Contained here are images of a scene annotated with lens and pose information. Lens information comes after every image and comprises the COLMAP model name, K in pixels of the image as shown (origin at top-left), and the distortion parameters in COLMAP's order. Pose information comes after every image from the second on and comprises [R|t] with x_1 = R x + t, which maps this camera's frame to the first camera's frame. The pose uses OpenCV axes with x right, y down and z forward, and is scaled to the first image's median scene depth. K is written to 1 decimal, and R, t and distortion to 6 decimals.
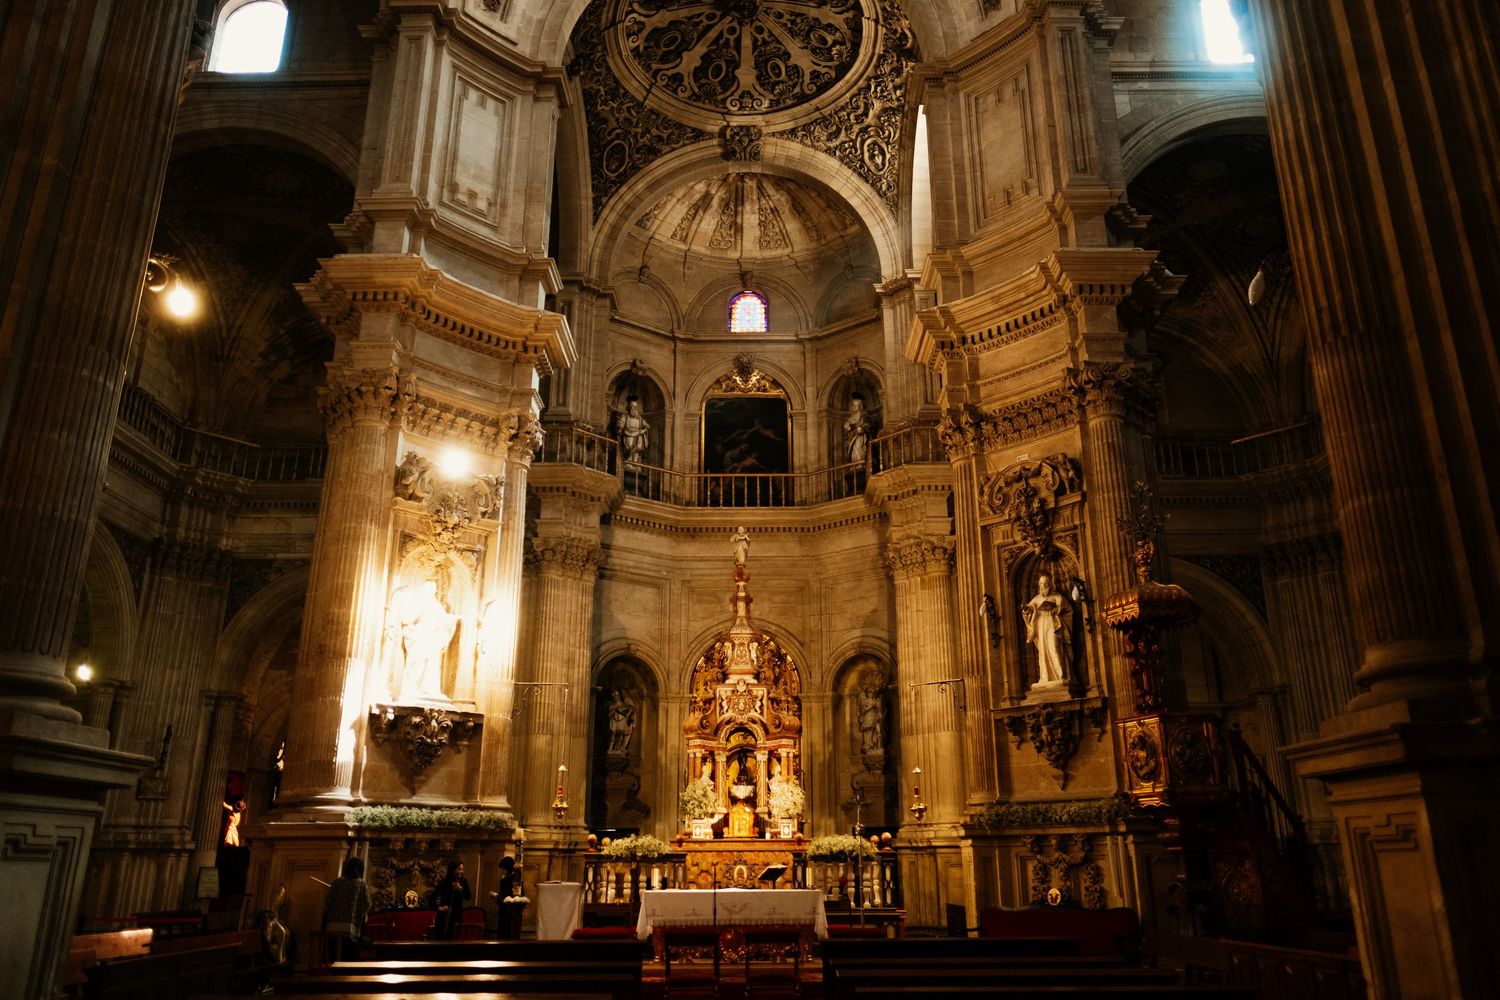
lens RADIAL K [[1180.4, 0, 799.0], [0, 1180.4, 514.5], [0, 0, 1]] dist [-0.006704, -0.003505]
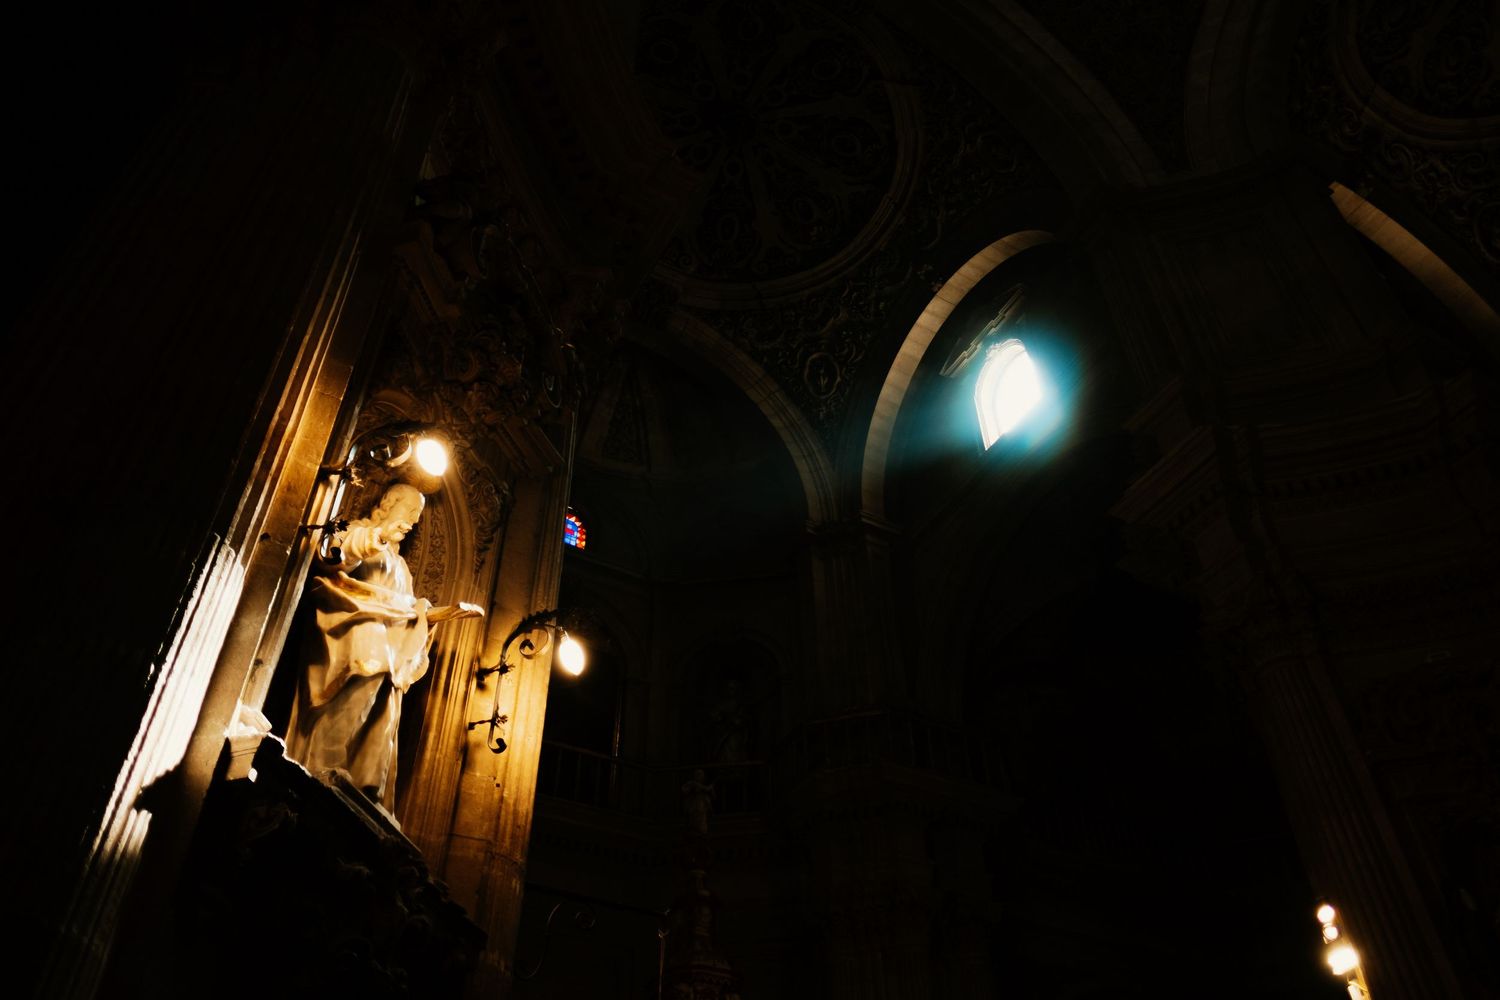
lens RADIAL K [[1180.4, 0, 799.0], [0, 1180.4, 514.5], [0, 0, 1]] dist [-0.006704, -0.003505]
pose [[0.855555, 0.328180, 0.400404, -0.220565], [-0.117190, 0.876101, -0.467669, 0.129461], [-0.504273, 0.353193, 0.788012, 0.443614]]
